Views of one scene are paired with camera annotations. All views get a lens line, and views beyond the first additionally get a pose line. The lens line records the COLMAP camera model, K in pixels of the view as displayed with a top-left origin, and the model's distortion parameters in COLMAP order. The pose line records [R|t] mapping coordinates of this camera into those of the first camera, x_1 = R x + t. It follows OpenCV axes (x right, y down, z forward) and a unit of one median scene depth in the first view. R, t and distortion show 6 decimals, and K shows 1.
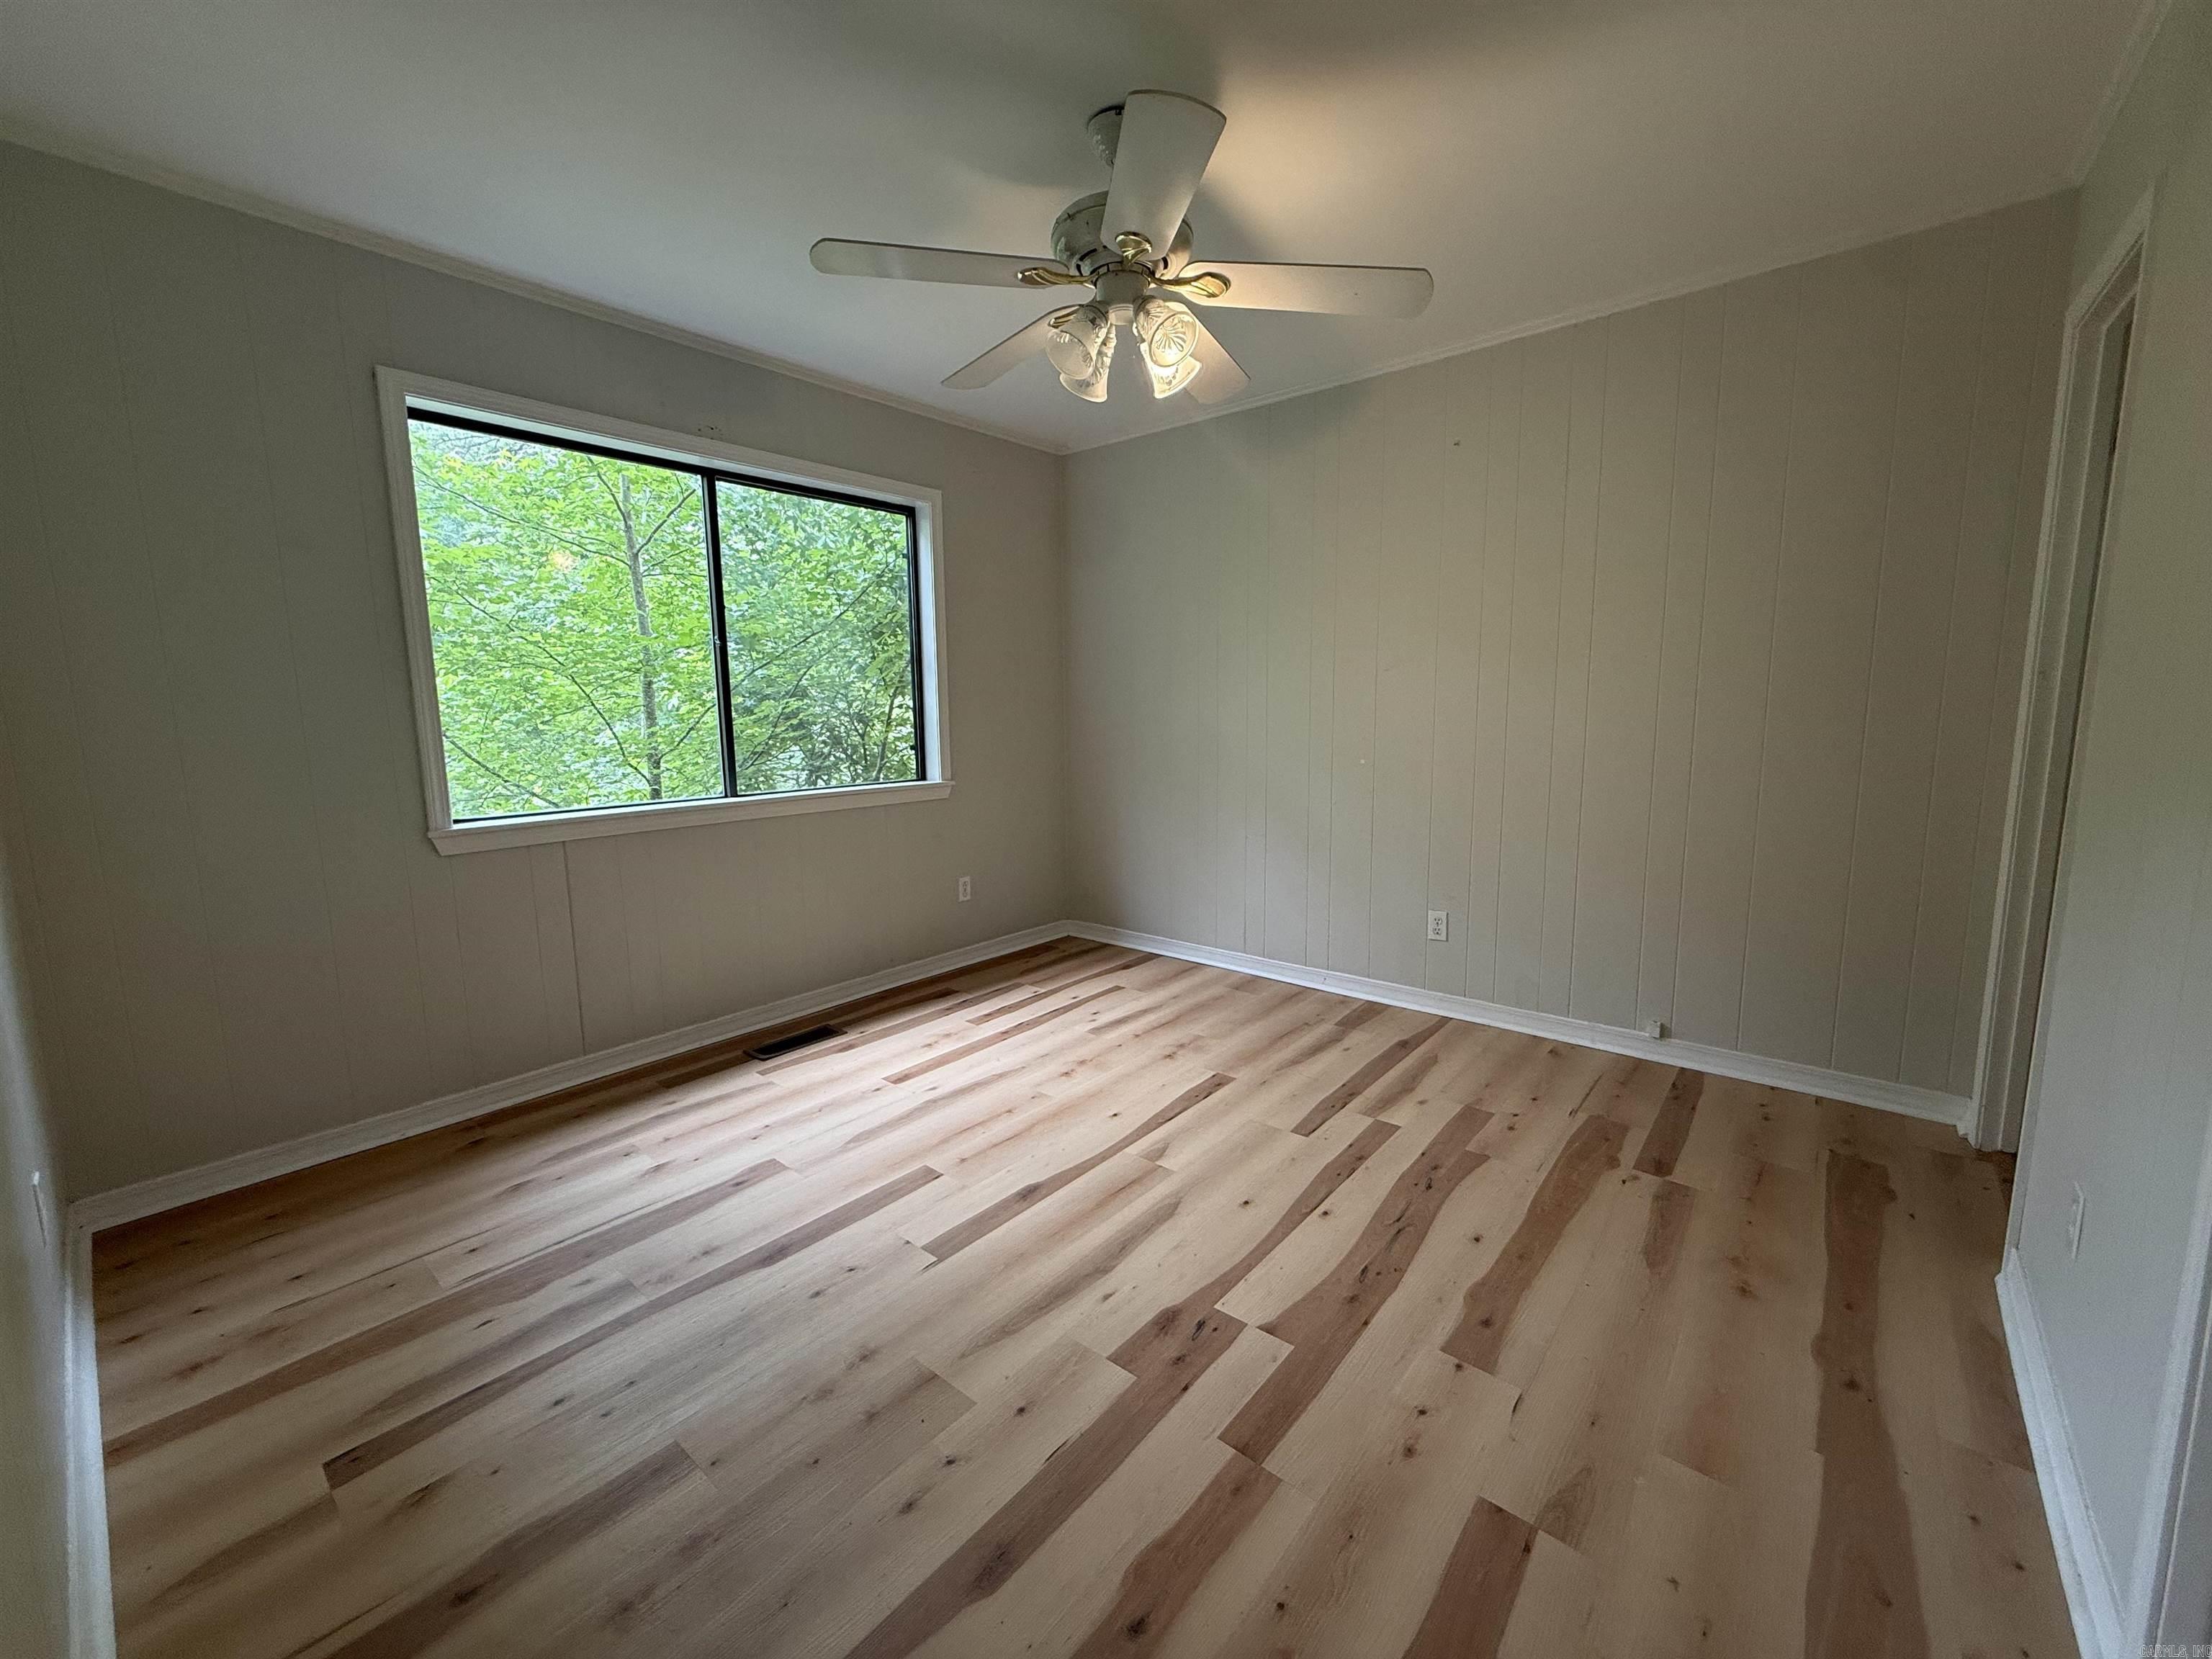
lens RADIAL K [[880.6, 0, 1099.2], [0, 880.6, 834.2], [0, 0, 1]] dist [0.000042, 0.000248]
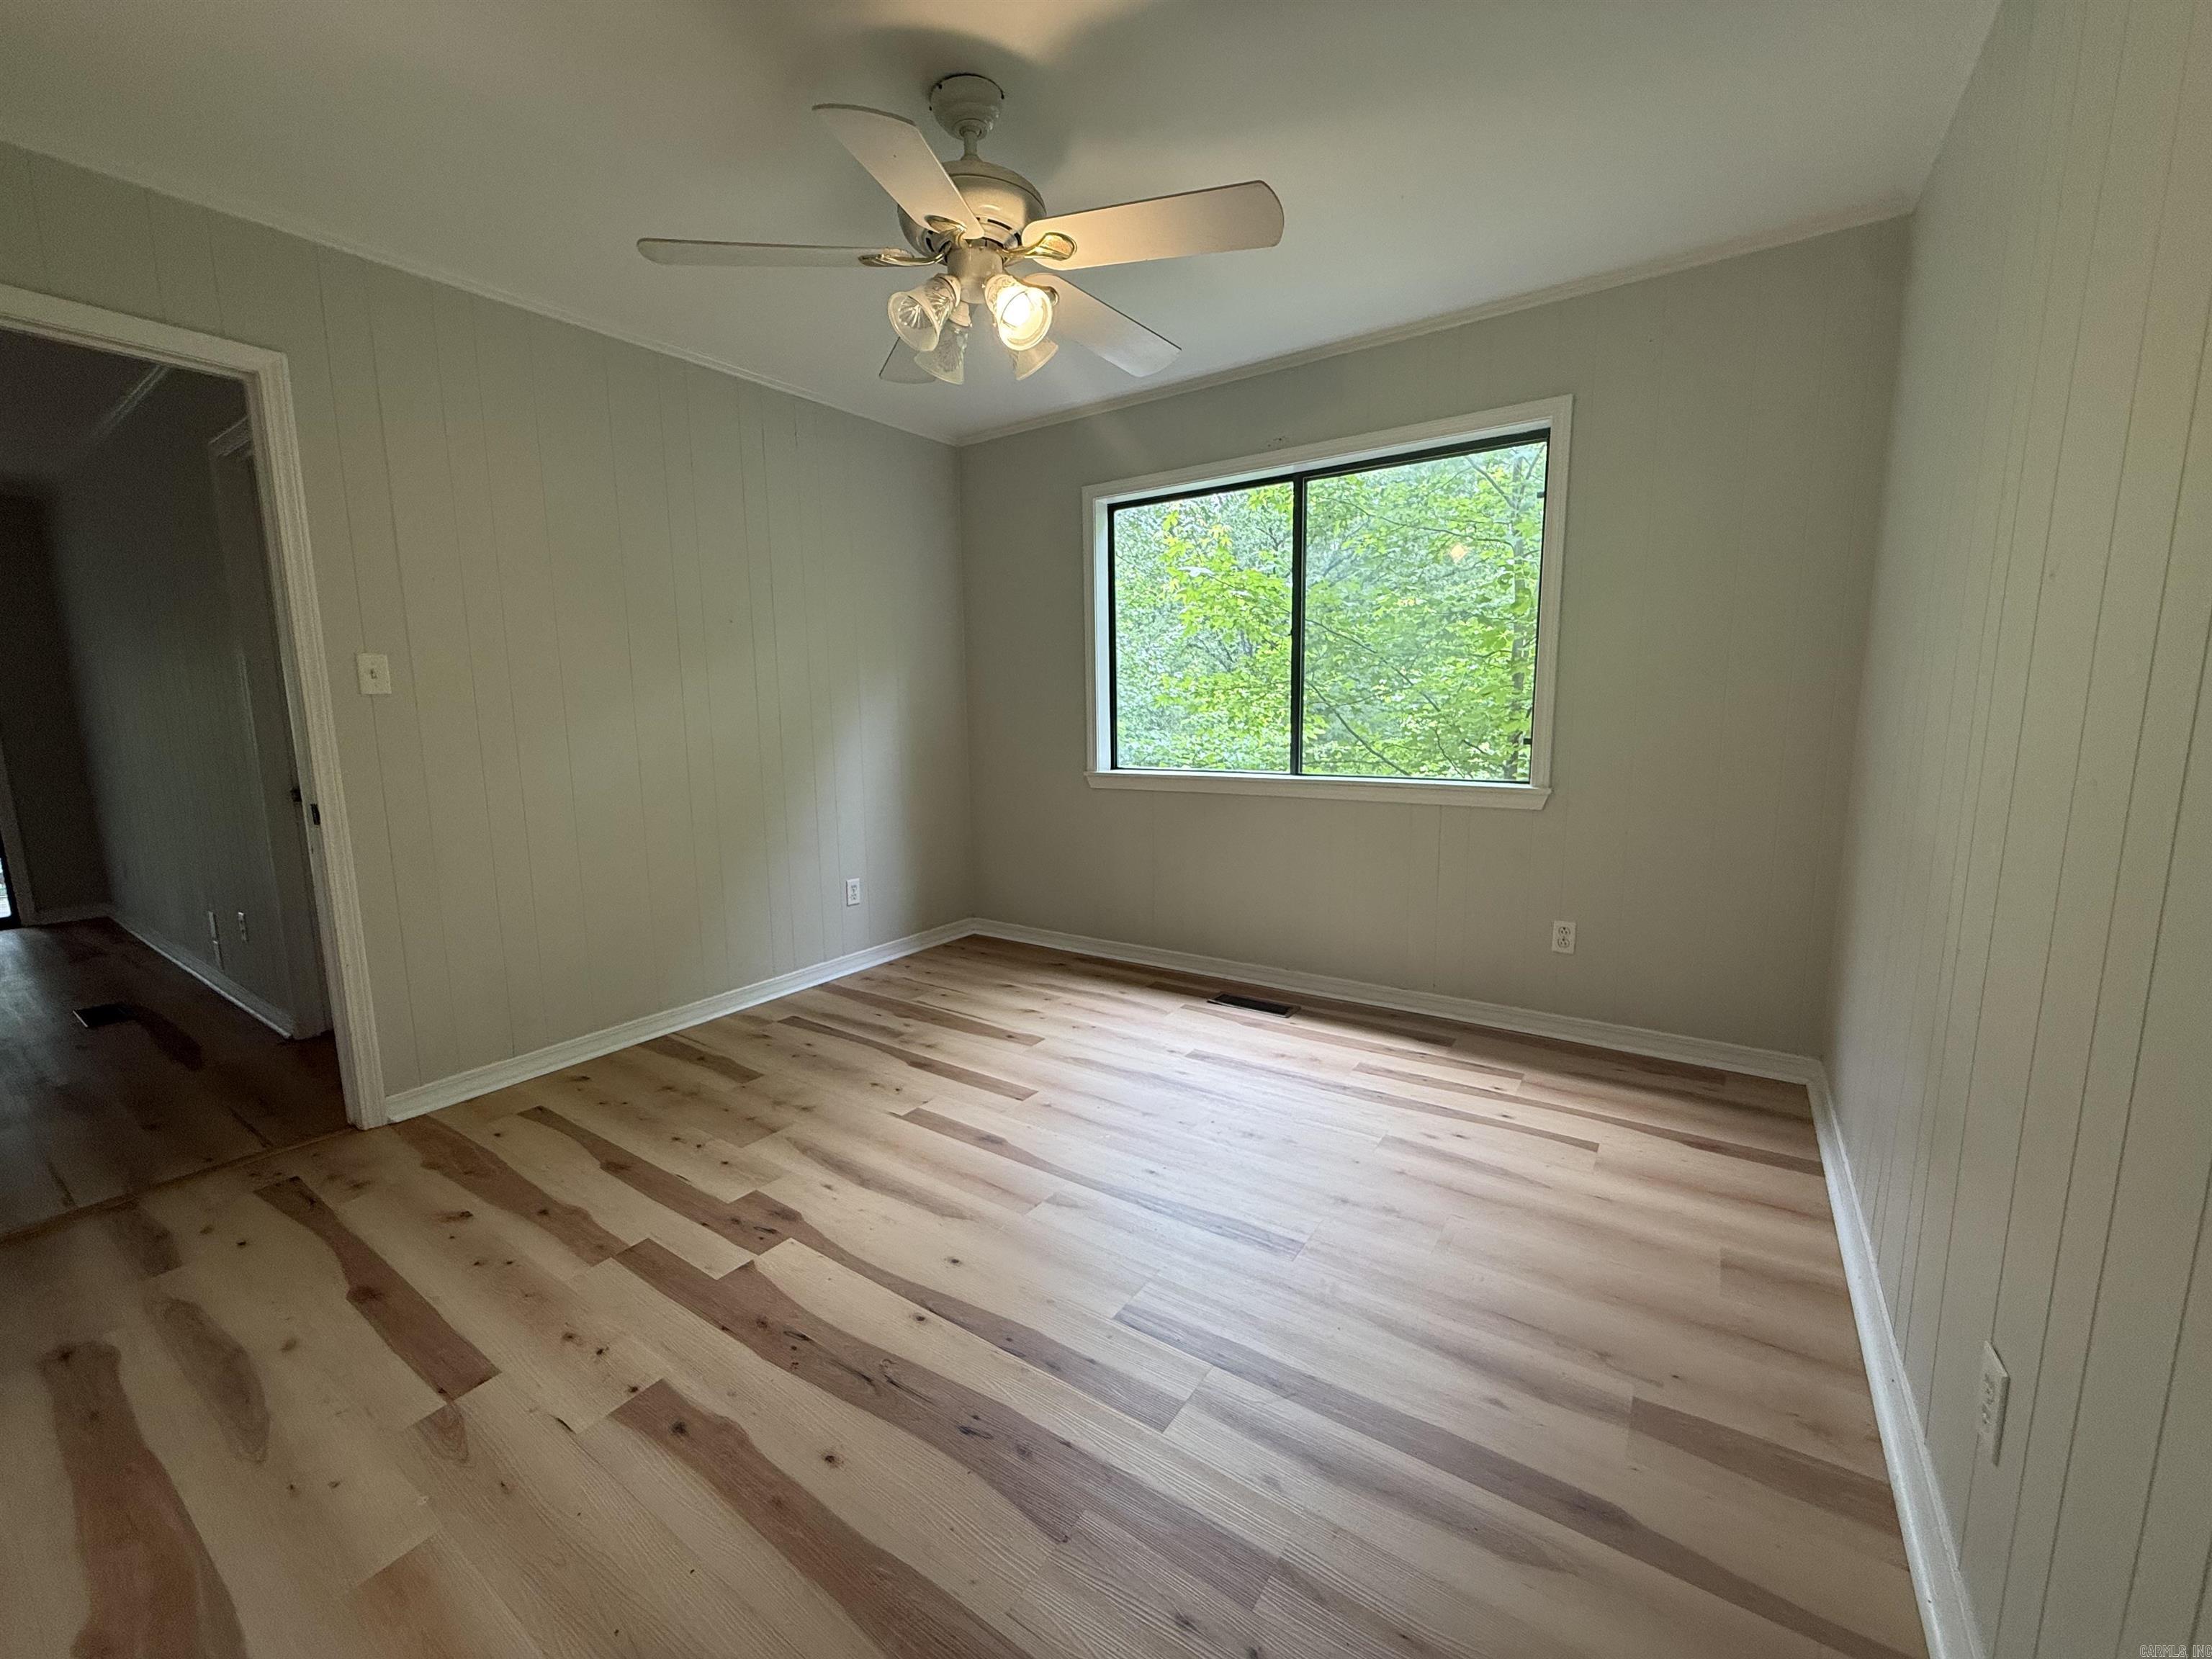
lens RADIAL K [[880.6, 0, 1102.4], [0, 880.6, 833.6], [0, 0, 1]] dist [0.000042, 0.000248]
pose [[0.098728, 0.159430, -0.982260, 0.916180], [-0.127003, 0.981029, 0.146465, -0.143391], [0.986977, 0.110290, 0.117103, 0.923990]]
